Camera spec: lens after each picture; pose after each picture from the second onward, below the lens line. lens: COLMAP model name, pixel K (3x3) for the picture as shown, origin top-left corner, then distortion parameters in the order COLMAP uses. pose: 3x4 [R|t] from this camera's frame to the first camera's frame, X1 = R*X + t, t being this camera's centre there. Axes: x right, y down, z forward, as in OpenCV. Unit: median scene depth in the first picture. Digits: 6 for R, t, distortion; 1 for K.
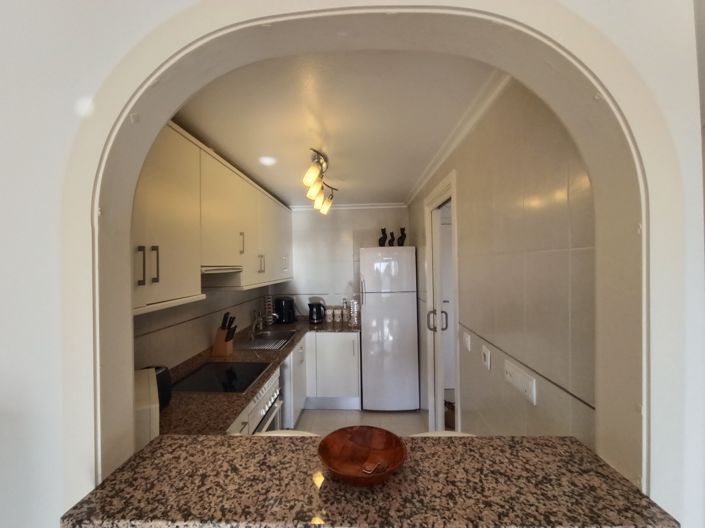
lens RADIAL K [[323.0, 0, 342.5], [0, 323.0, 262.2], [0, 0, 1]] dist [-0.016620, 0.007703]
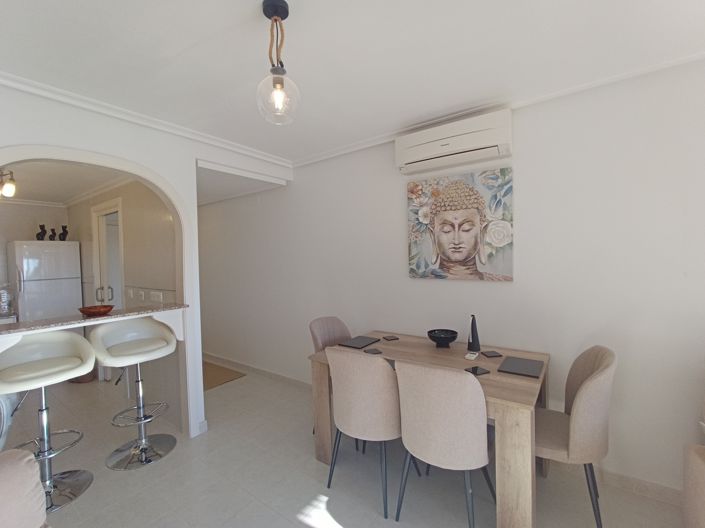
lens RADIAL K [[323.0, 0, 353.0], [0, 323.0, 263.8], [0, 0, 1]] dist [-0.016620, 0.007703]
pose [[0.531590, -0.016649, 0.846838, -0.366379], [0.017479, 0.999810, 0.008684, 0.063451], [-0.846821, 0.010186, 0.531780, -0.778234]]
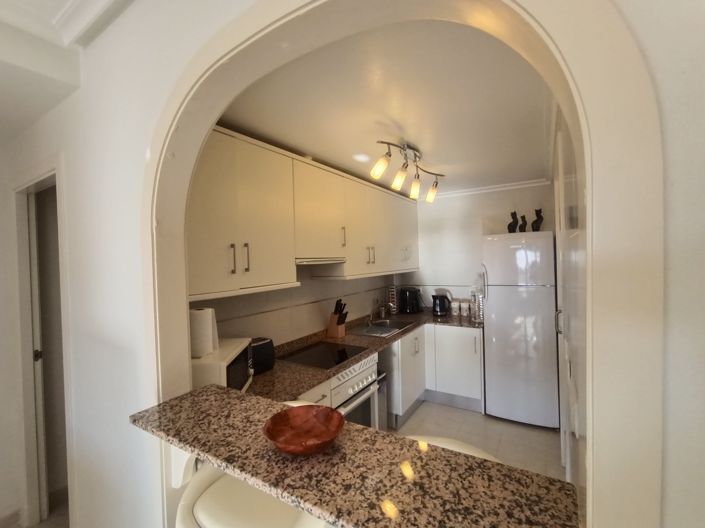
lens RADIAL K [[323.0, 0, 345.7], [0, 323.0, 262.3], [0, 0, 1]] dist [-0.016620, 0.007703]
pose [[0.868408, -0.005953, -0.495815, 0.240042], [0.020084, 0.999530, 0.023174, 0.002060], [0.495444, -0.030083, 0.868119, 0.043260]]
